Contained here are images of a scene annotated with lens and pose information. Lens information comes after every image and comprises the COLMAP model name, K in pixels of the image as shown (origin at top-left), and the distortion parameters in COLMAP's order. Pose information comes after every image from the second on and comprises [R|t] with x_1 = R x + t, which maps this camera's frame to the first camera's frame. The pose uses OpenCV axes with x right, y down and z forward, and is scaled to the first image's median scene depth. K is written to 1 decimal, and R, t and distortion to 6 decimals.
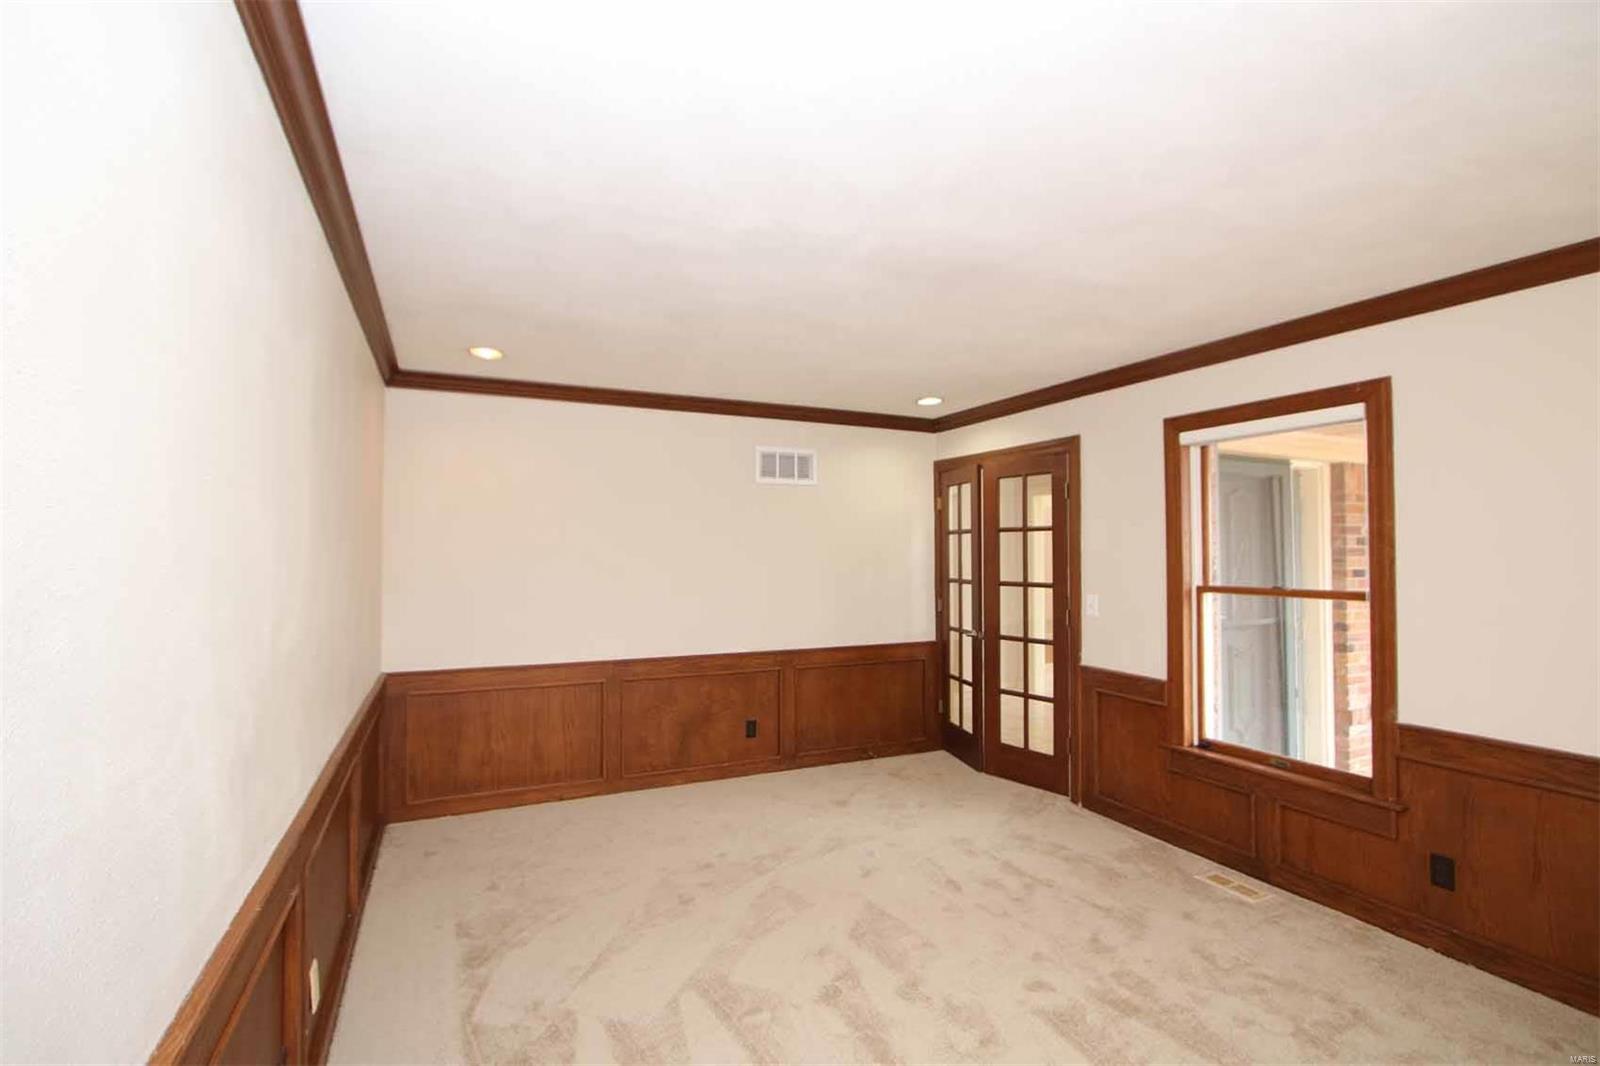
lens RADIAL K [[731.6, 0, 791.0], [0, 731.6, 530.5], [0, 0, 1]] dist [-0.023520, -0.000008]
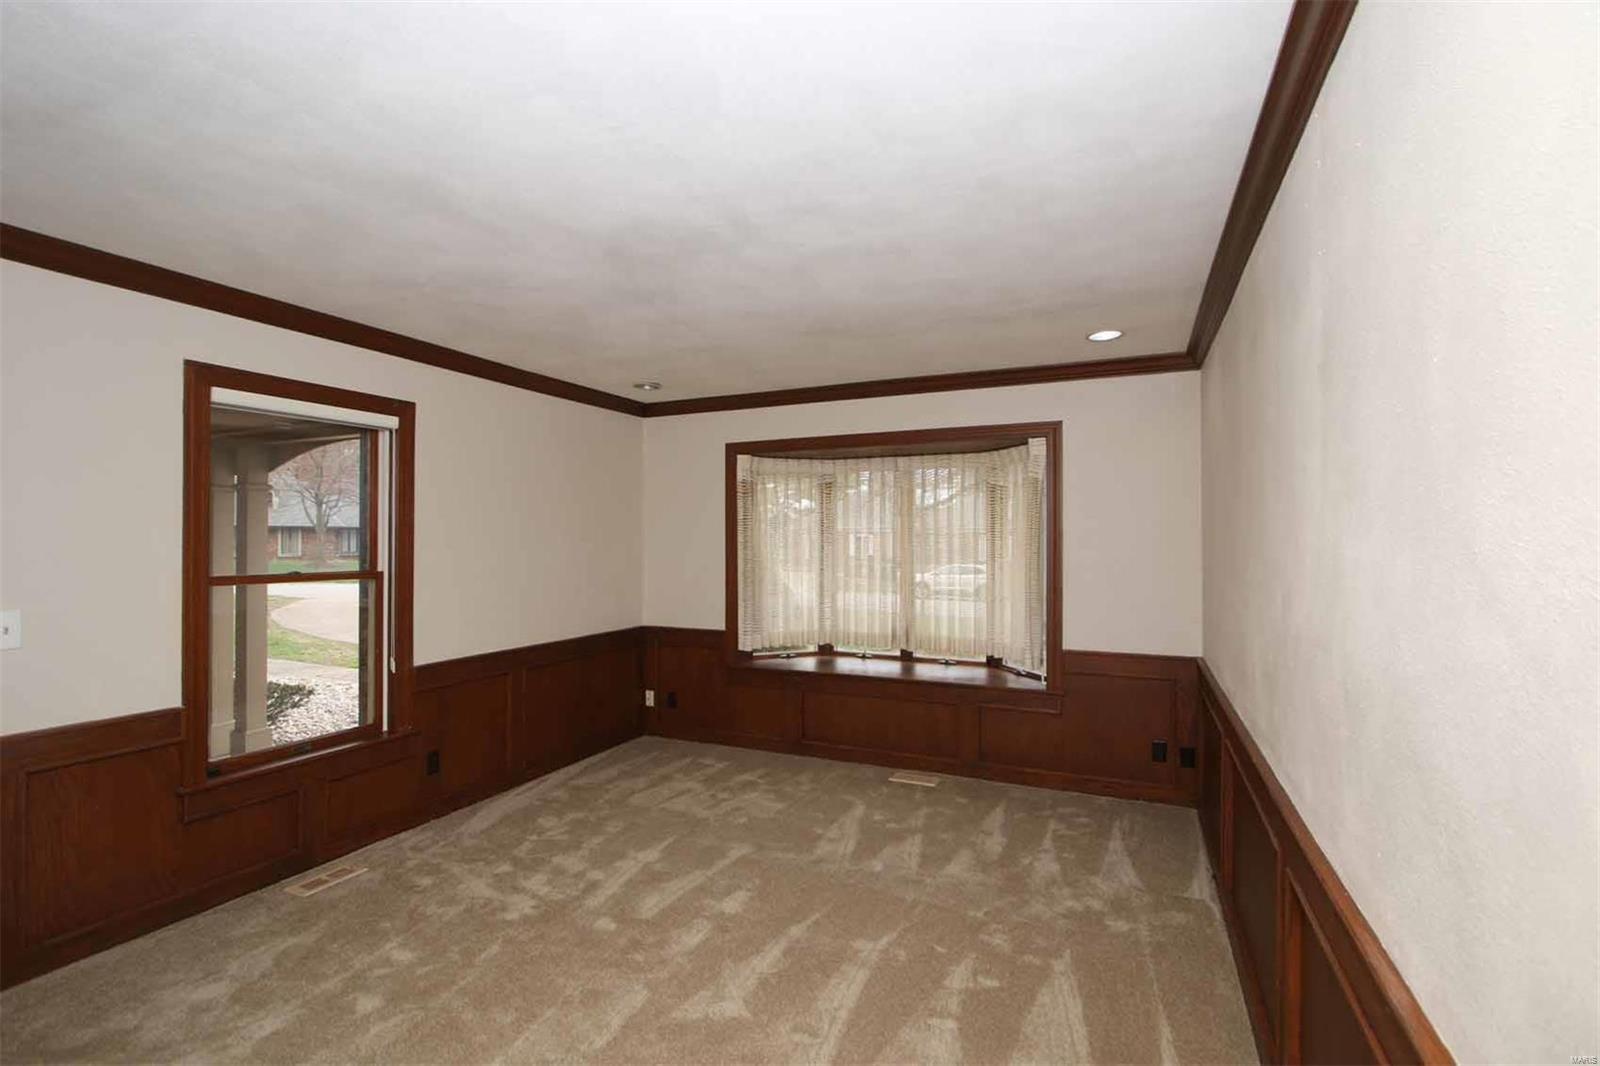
lens RADIAL K [[731.6, 0, 791.0], [0, 731.6, 530.5], [0, 0, 1]] dist [-0.023520, -0.000008]
pose [[-0.647990, 0.009670, 0.761587, -0.543708], [-0.017560, 0.999464, -0.027630, 0.038271], [-0.761446, -0.031278, -0.647473, 1.178933]]
